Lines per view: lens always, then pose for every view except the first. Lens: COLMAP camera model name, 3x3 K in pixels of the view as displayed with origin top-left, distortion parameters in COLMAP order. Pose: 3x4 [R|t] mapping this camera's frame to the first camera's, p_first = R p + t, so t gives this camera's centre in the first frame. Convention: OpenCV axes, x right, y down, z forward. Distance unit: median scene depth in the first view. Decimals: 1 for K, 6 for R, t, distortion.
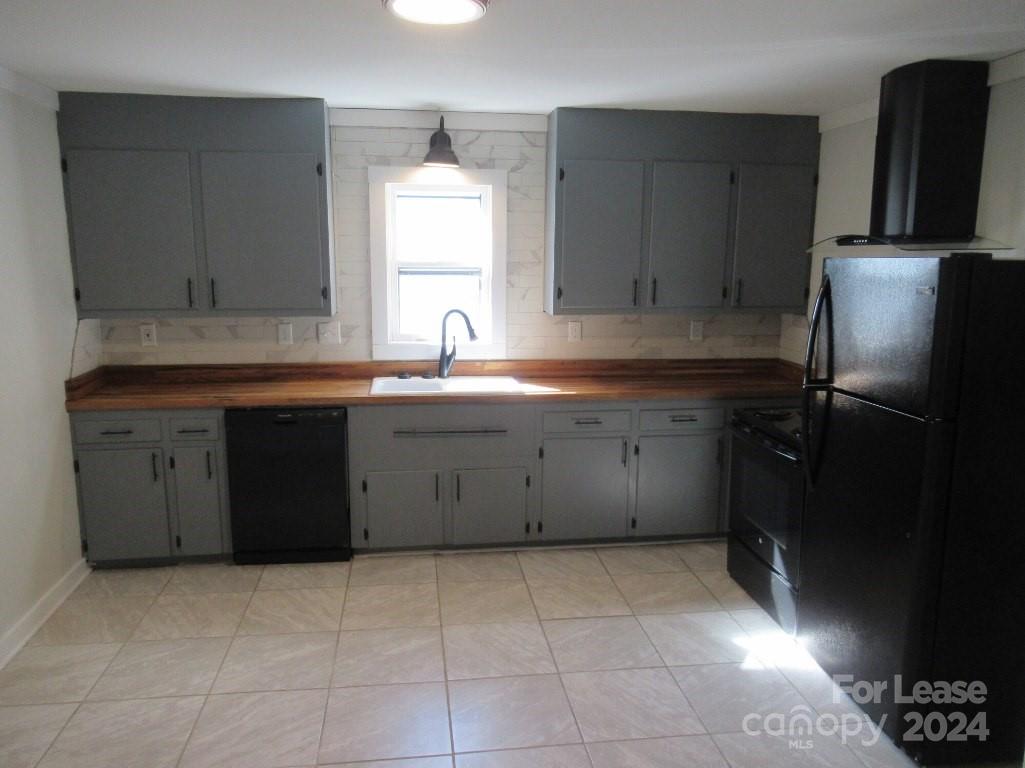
lens RADIAL K [[767.8, 0, 512.5], [0, 767.8, 384.0], [0, 0, 1]] dist [0.004579, 0.000891]
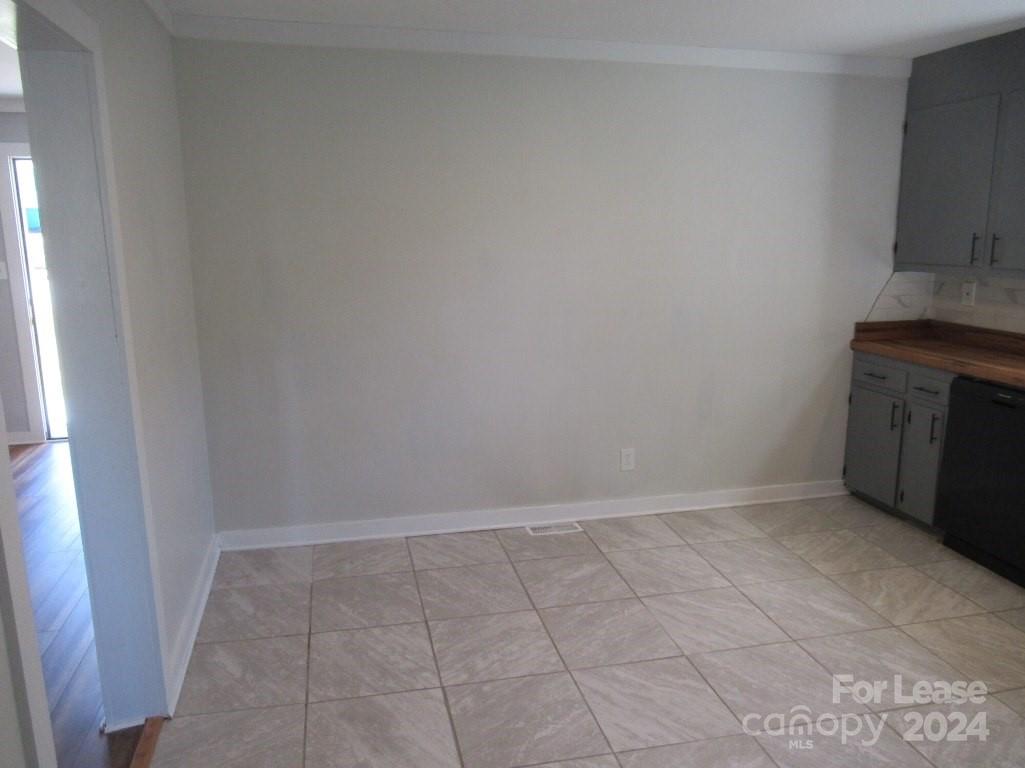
lens RADIAL K [[767.8, 0, 512.5], [0, 767.8, 384.0], [0, 0, 1]] dist [0.004579, 0.000891]
pose [[0.099125, 0.195603, -0.975661, 0.481901], [-0.169387, 0.969496, 0.177157, -0.030400], [0.980552, 0.147704, 0.129234, 0.357165]]
